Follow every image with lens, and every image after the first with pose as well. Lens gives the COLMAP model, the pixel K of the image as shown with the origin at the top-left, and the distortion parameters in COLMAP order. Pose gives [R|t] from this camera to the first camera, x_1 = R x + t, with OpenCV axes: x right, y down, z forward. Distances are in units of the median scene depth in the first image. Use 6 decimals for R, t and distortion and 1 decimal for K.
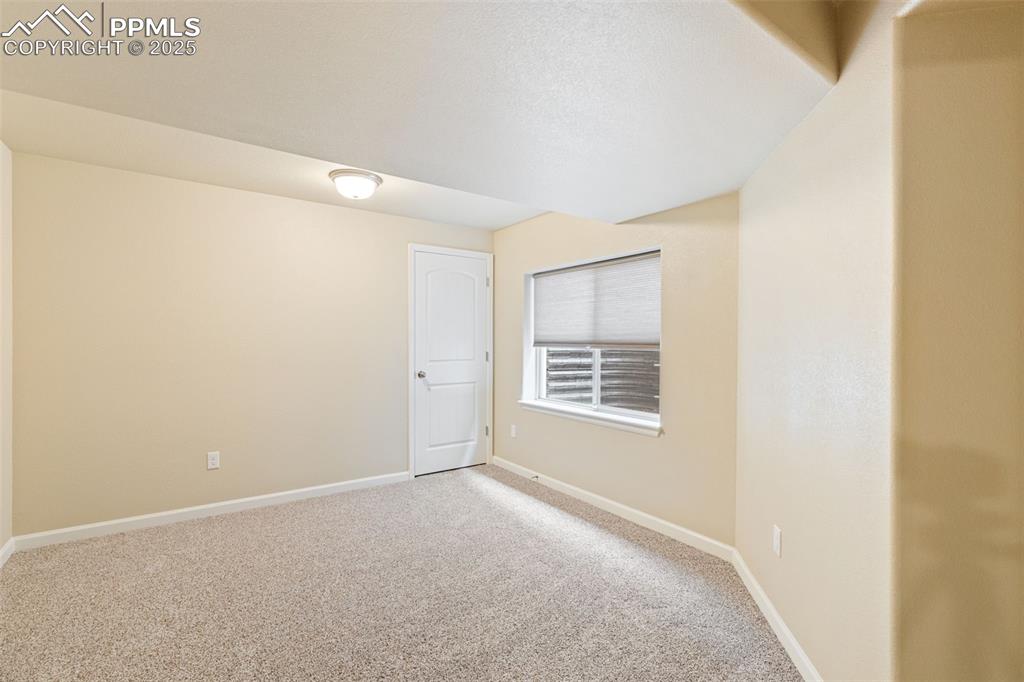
lens RADIAL K [[459.2, 0, 512.9], [0, 459.2, 339.4], [0, 0, 1]] dist [-0.000403, -0.000002]
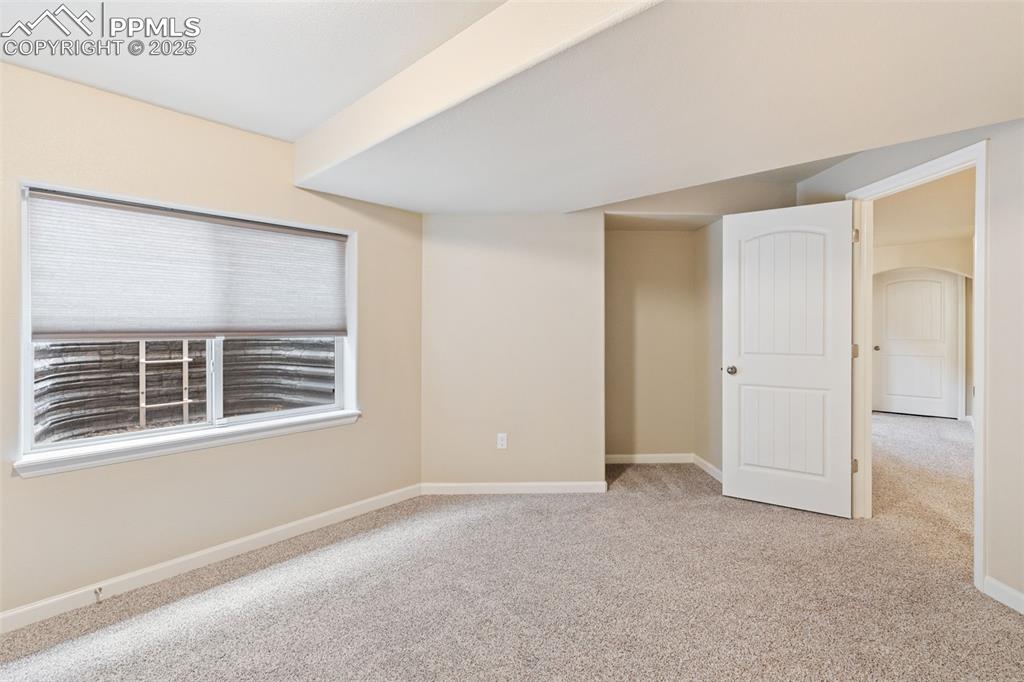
lens RADIAL K [[459.2, 0, 512.9], [0, 459.2, 333.4], [0, 0, 1]] dist [-0.000403, -0.000002]
pose [[-0.212578, -0.018140, 0.976976, -0.551967], [-0.000280, 0.999829, 0.018503, -0.001473], [-0.977144, 0.003660, -0.212546, 0.653846]]
